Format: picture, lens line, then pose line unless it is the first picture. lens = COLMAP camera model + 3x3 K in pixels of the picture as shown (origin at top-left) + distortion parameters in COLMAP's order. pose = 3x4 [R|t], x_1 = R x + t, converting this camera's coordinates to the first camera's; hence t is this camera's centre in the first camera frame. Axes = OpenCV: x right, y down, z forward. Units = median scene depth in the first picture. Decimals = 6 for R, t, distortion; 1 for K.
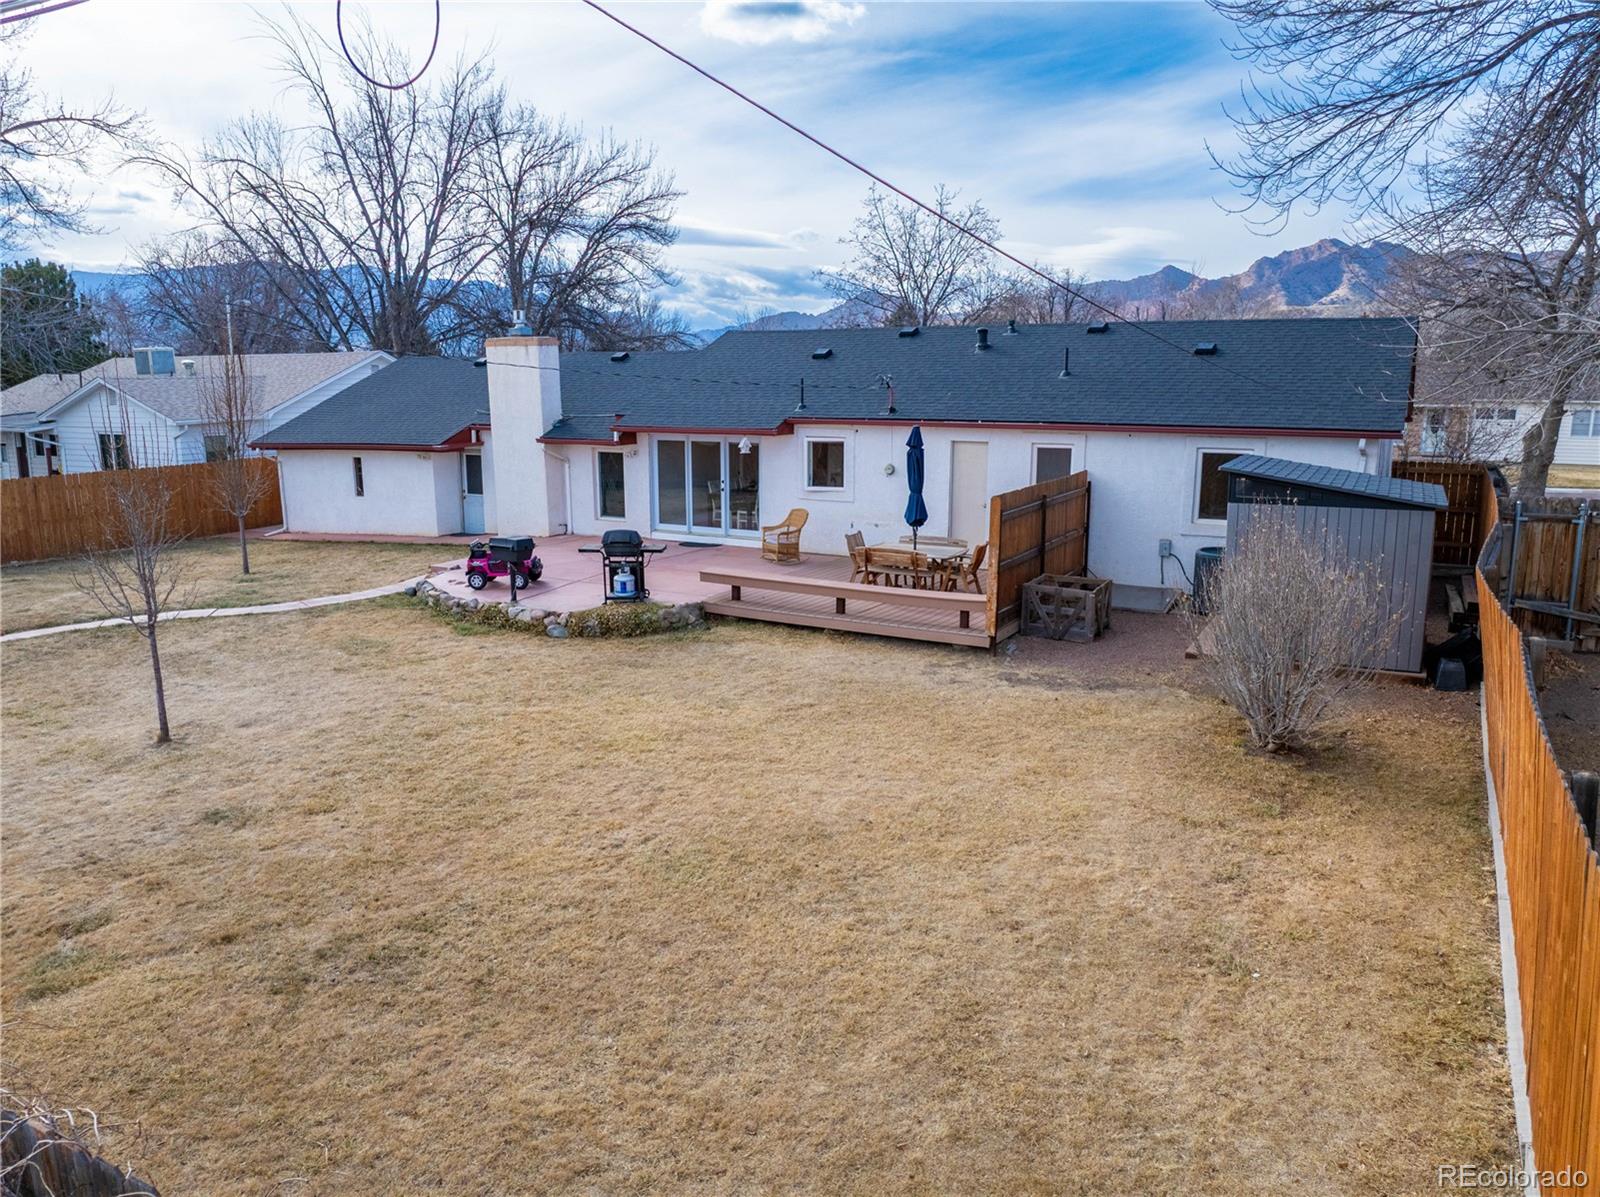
lens RADIAL K [[1148.9, 0, 810.8], [0, 1148.9, 595.5], [0, 0, 1]] dist [-0.057108, 0.029089]
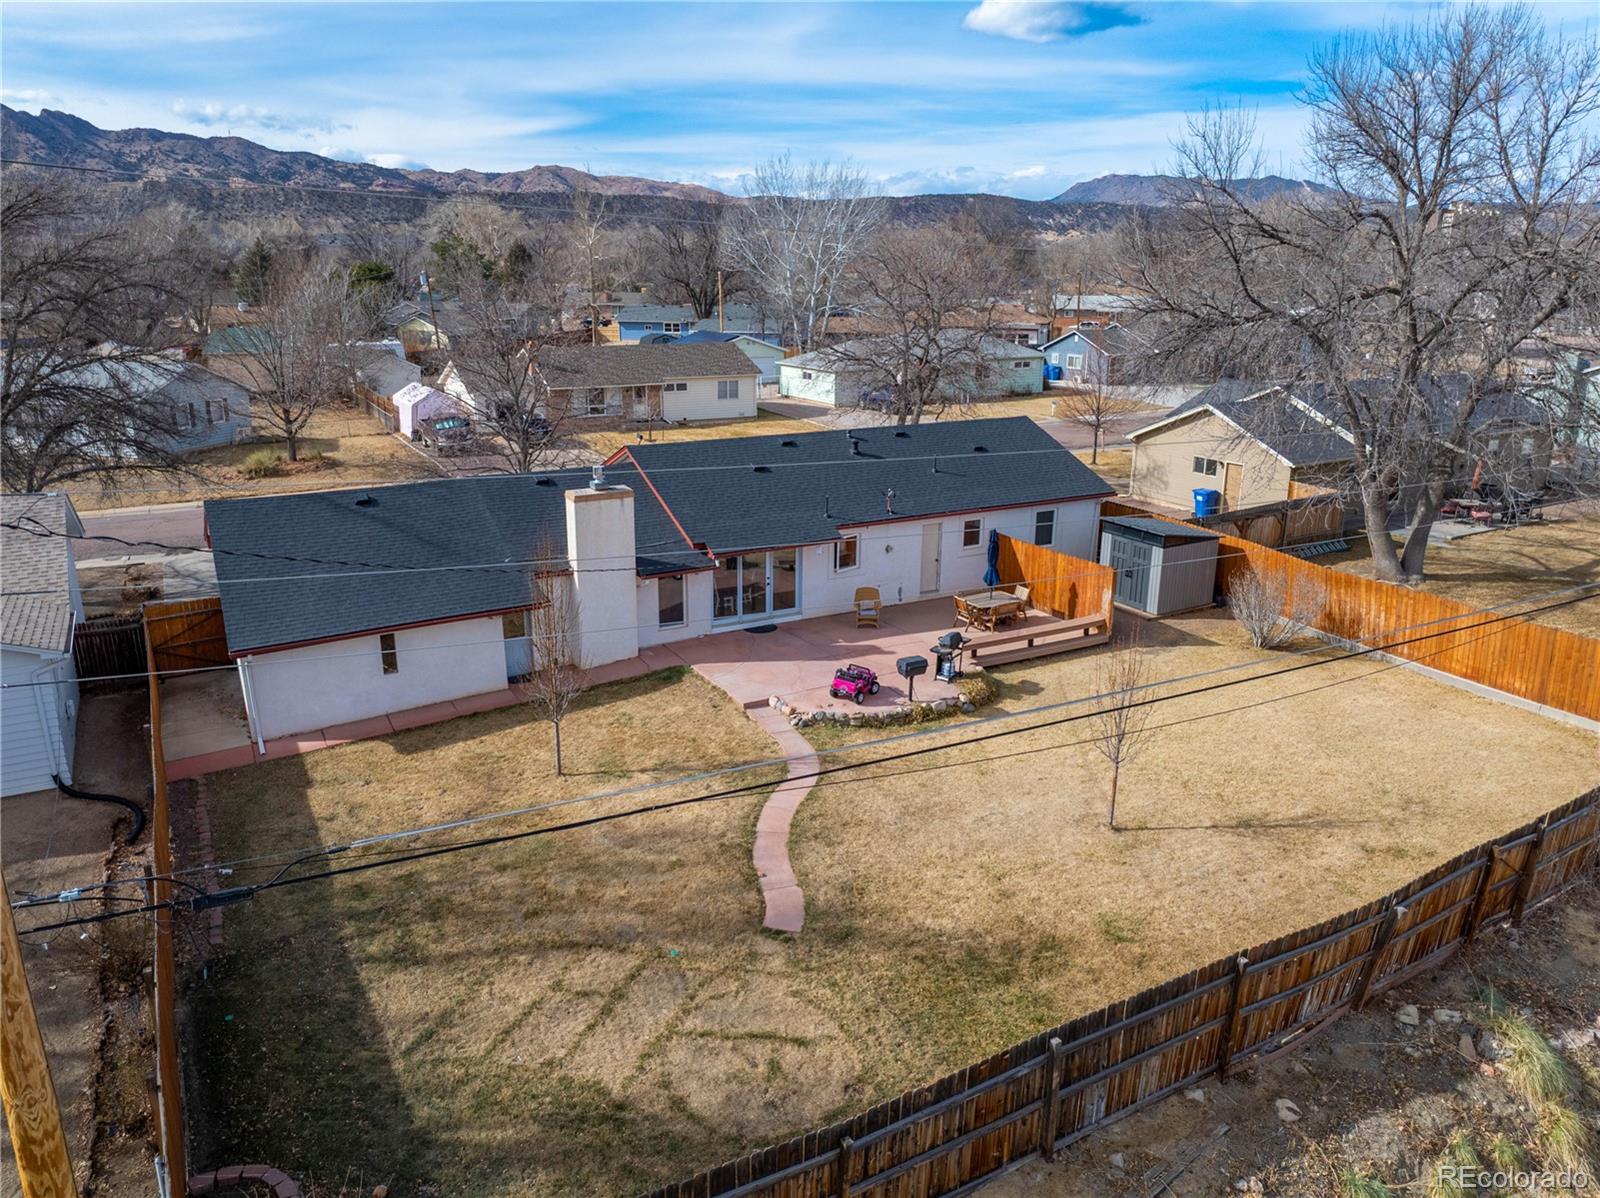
lens RADIAL K [[1148.9, 0, 810.8], [0, 1148.9, 596.0], [0, 0, 1]] dist [-0.057108, 0.029089]
pose [[0.508575, -0.238801, 0.827239, -1.091016], [0.150658, 0.970628, 0.187571, -0.304127], [-0.847734, 0.029236, 0.529615, 0.241791]]
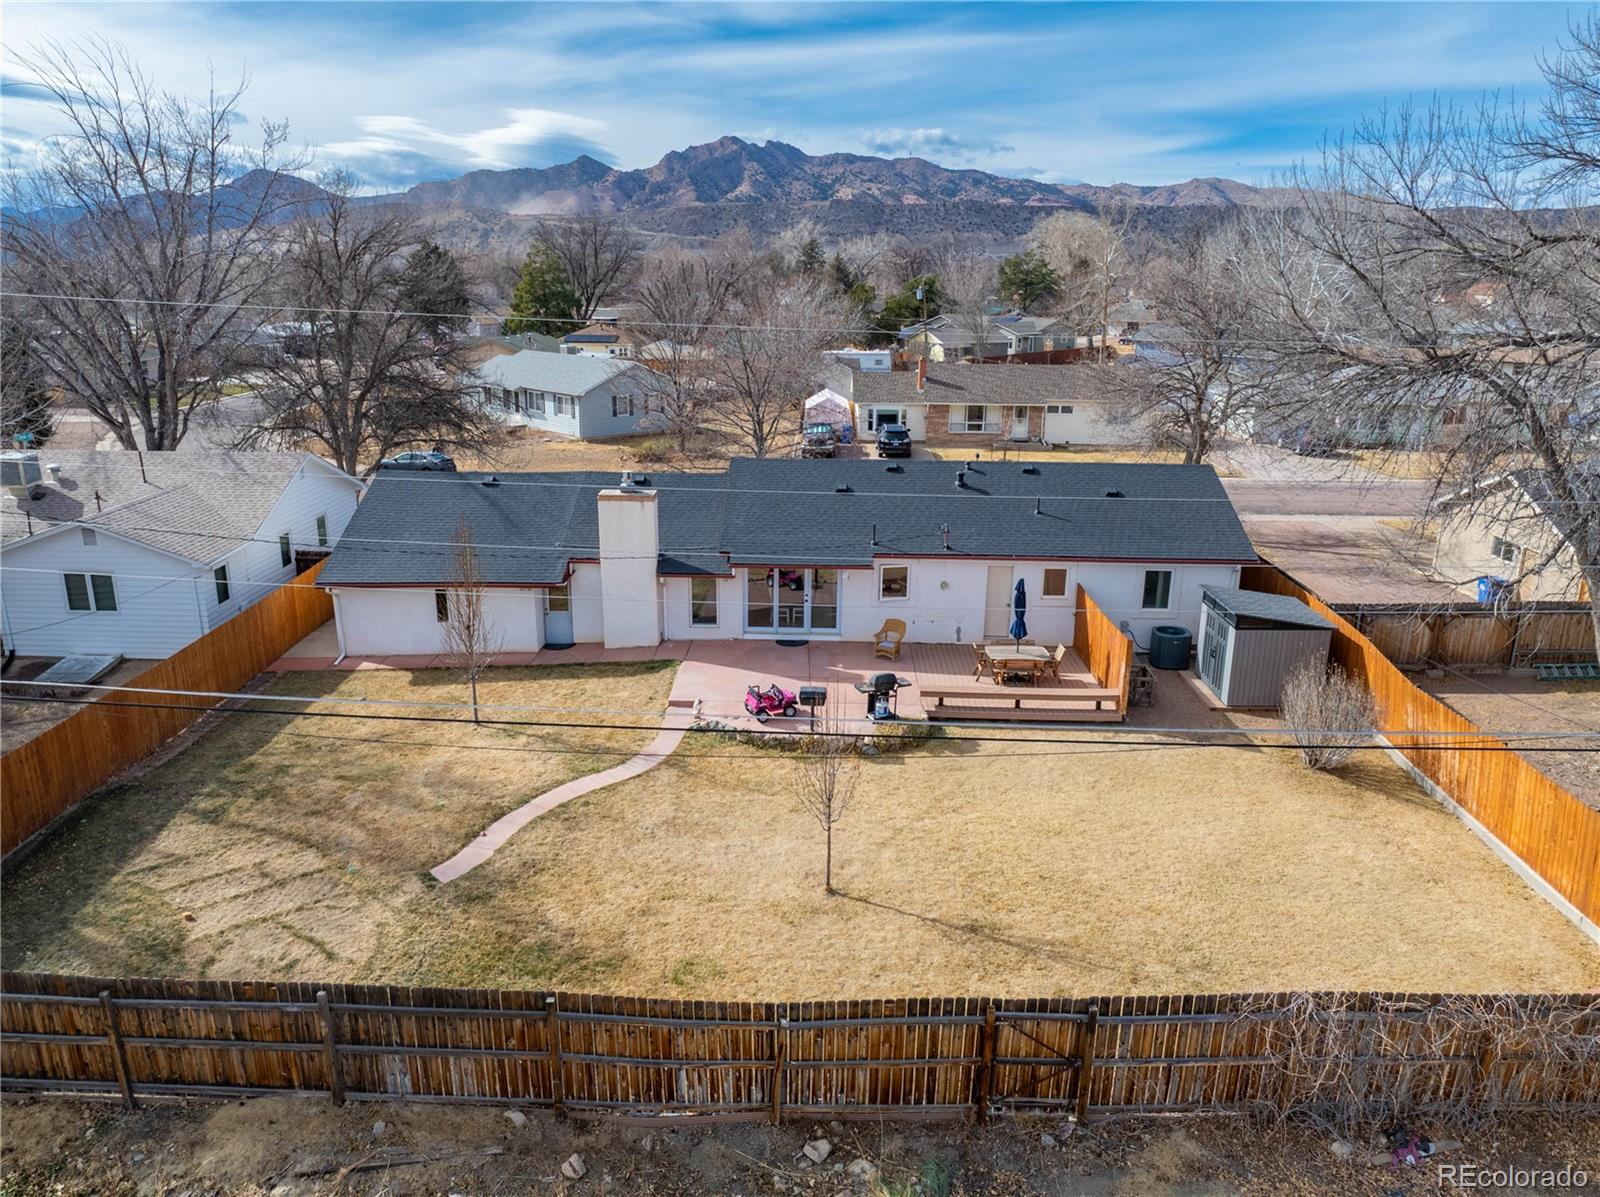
lens RADIAL K [[1148.8, 0, 800.0], [0, 1148.8, 598.5], [0, 0, 1]] dist [-0.046938, -0.000930]
pose [[0.884310, -0.122372, 0.450578, -0.664322], [0.077291, 0.990095, 0.117206, -0.243966], [-0.460458, -0.068820, 0.885010, -0.201054]]
